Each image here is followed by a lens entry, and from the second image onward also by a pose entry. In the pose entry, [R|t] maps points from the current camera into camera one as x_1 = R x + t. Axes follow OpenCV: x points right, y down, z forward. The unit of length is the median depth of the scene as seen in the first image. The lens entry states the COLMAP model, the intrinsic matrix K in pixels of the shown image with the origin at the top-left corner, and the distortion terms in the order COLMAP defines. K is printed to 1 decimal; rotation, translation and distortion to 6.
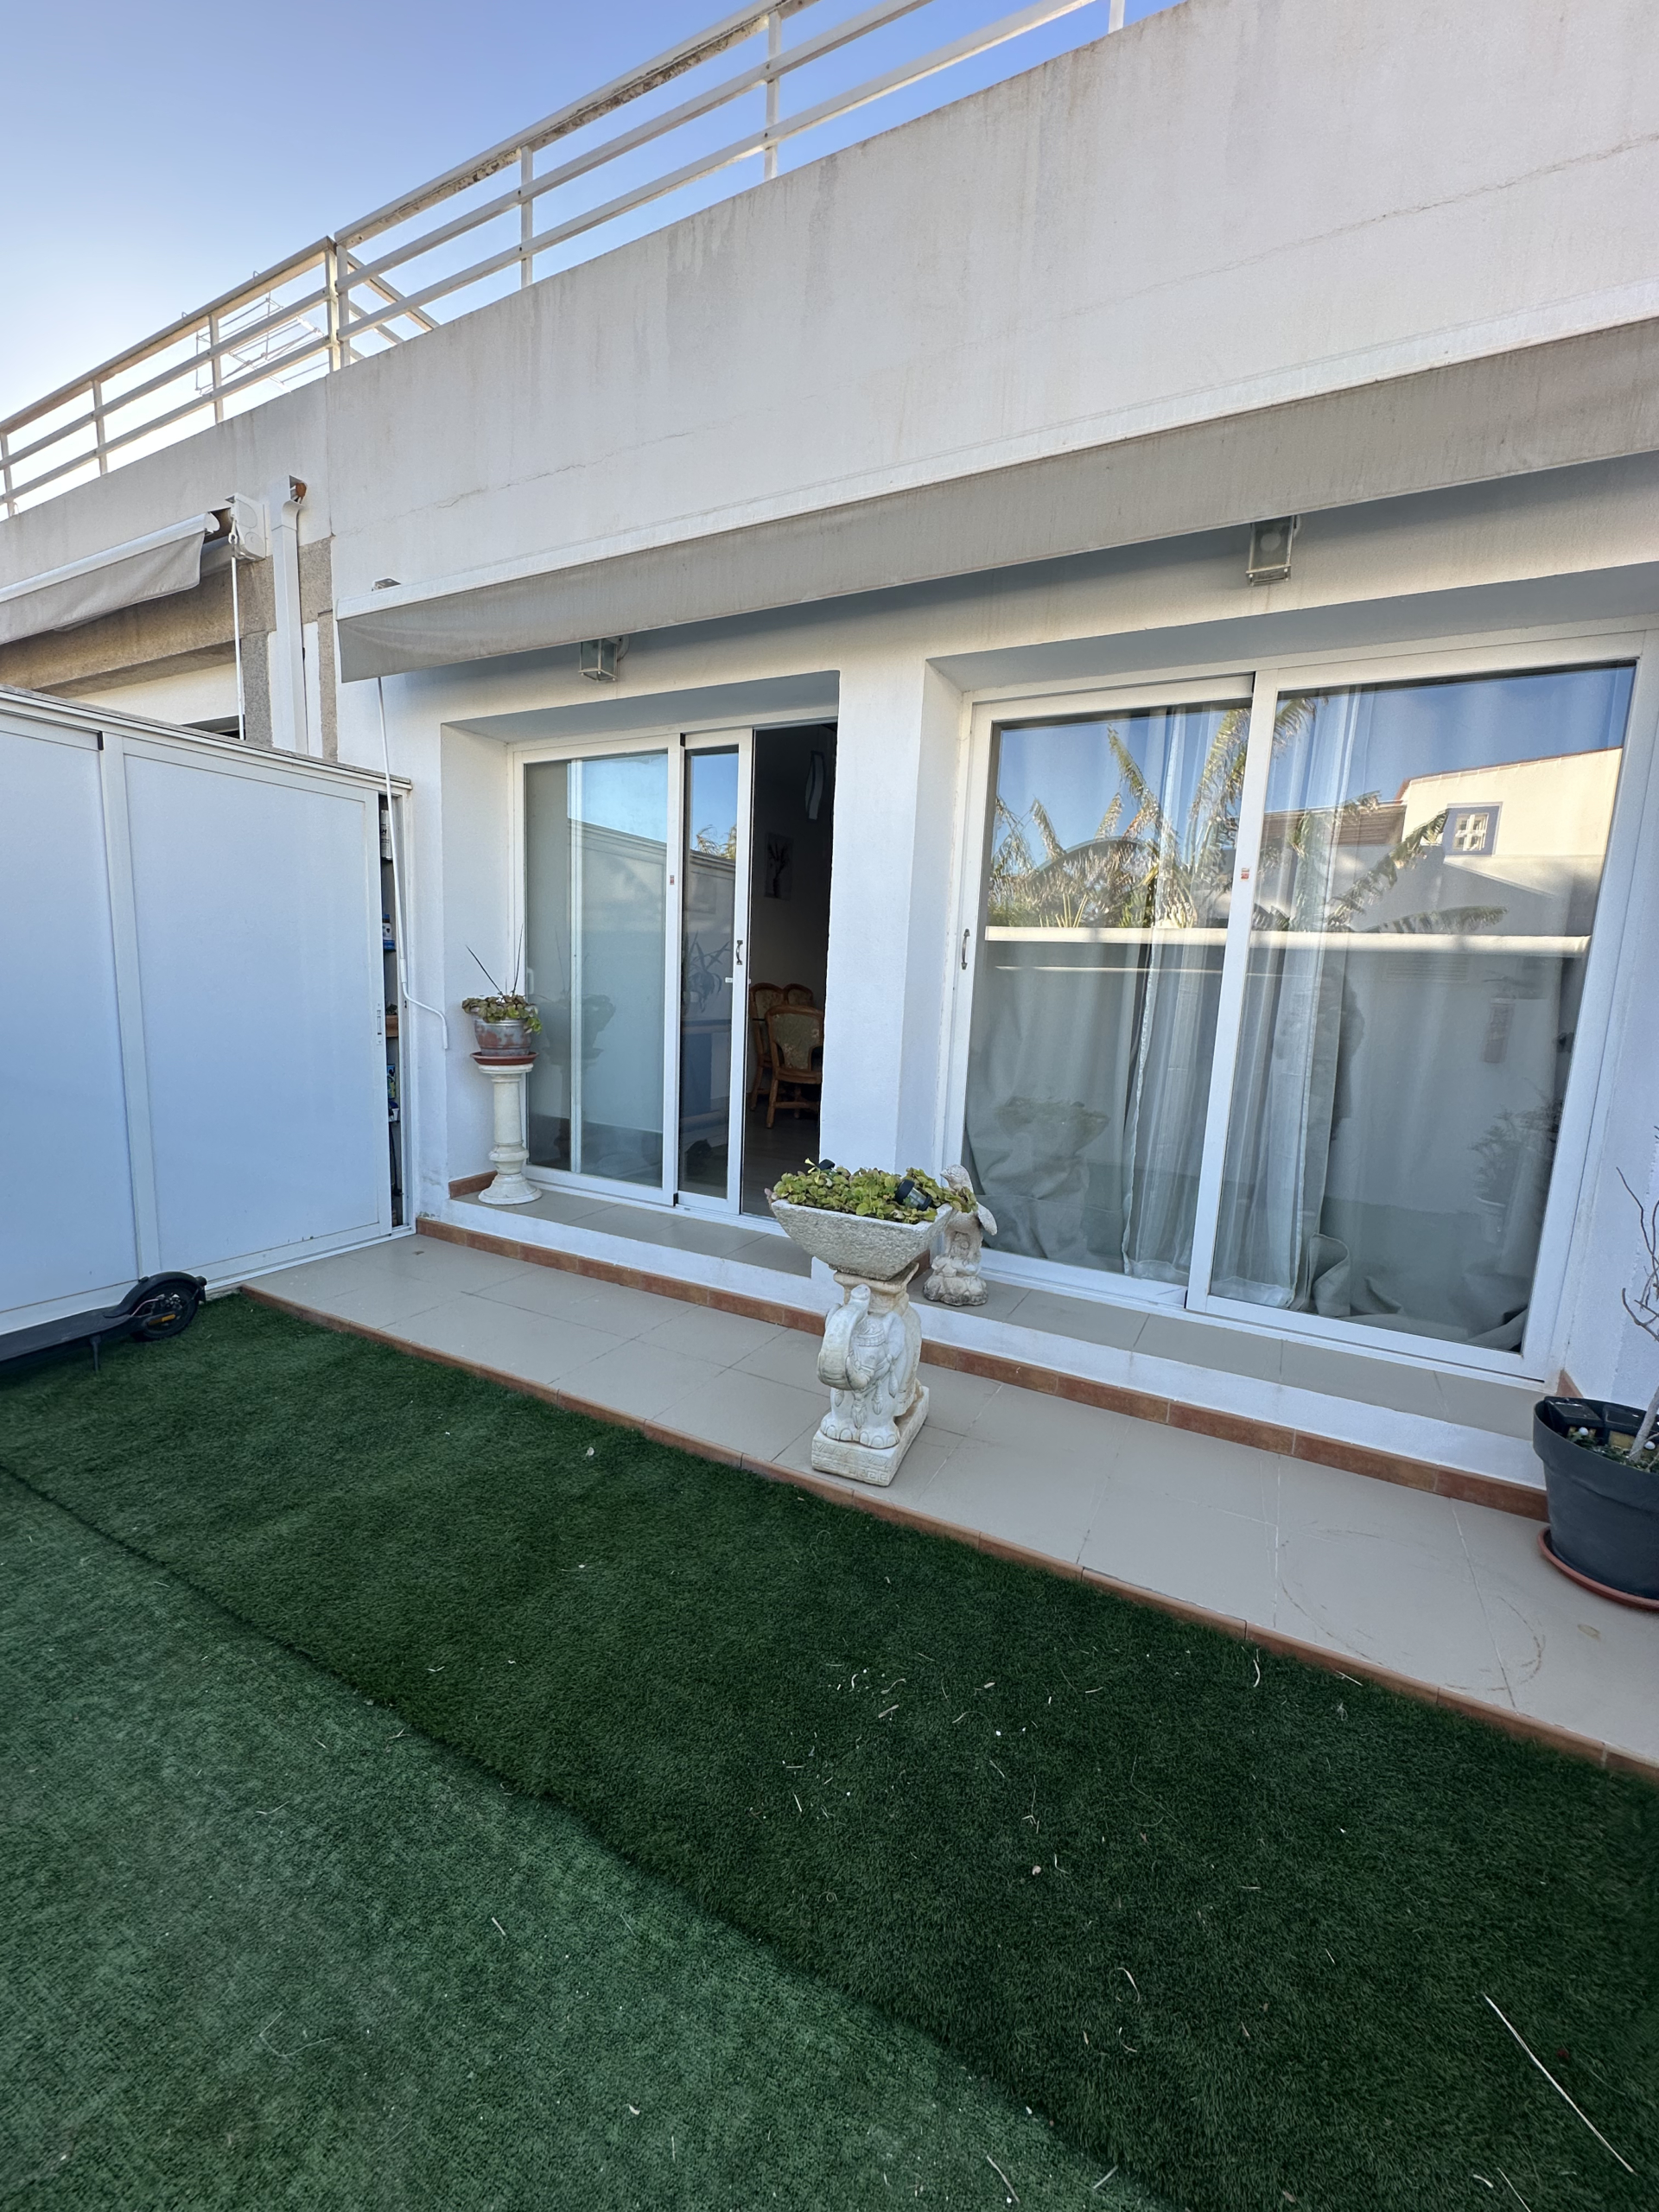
lens RADIAL K [[883.4, 0, 826.6], [0, 883.4, 1101.8], [0, 0, 1]] dist [-0.007842, 0.002042]
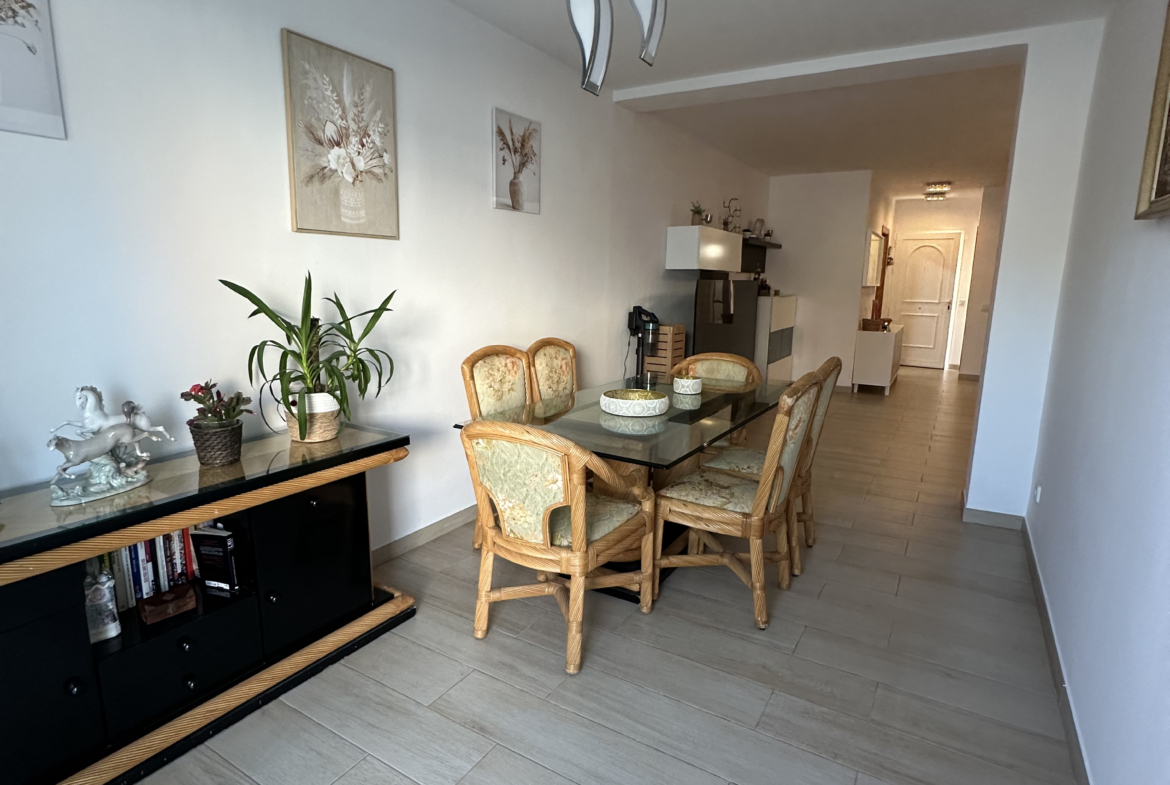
lens RADIAL K [[618.3, 0, 585.0], [0, 618.3, 392.5], [0, 0, 1]] dist [-0.001206, -0.000184]
pose [[0.998226, -0.017636, -0.056860, 0.023249], [0.020054, 0.998906, 0.042235, -0.134254], [0.056052, -0.043300, 0.997488, 0.634314]]
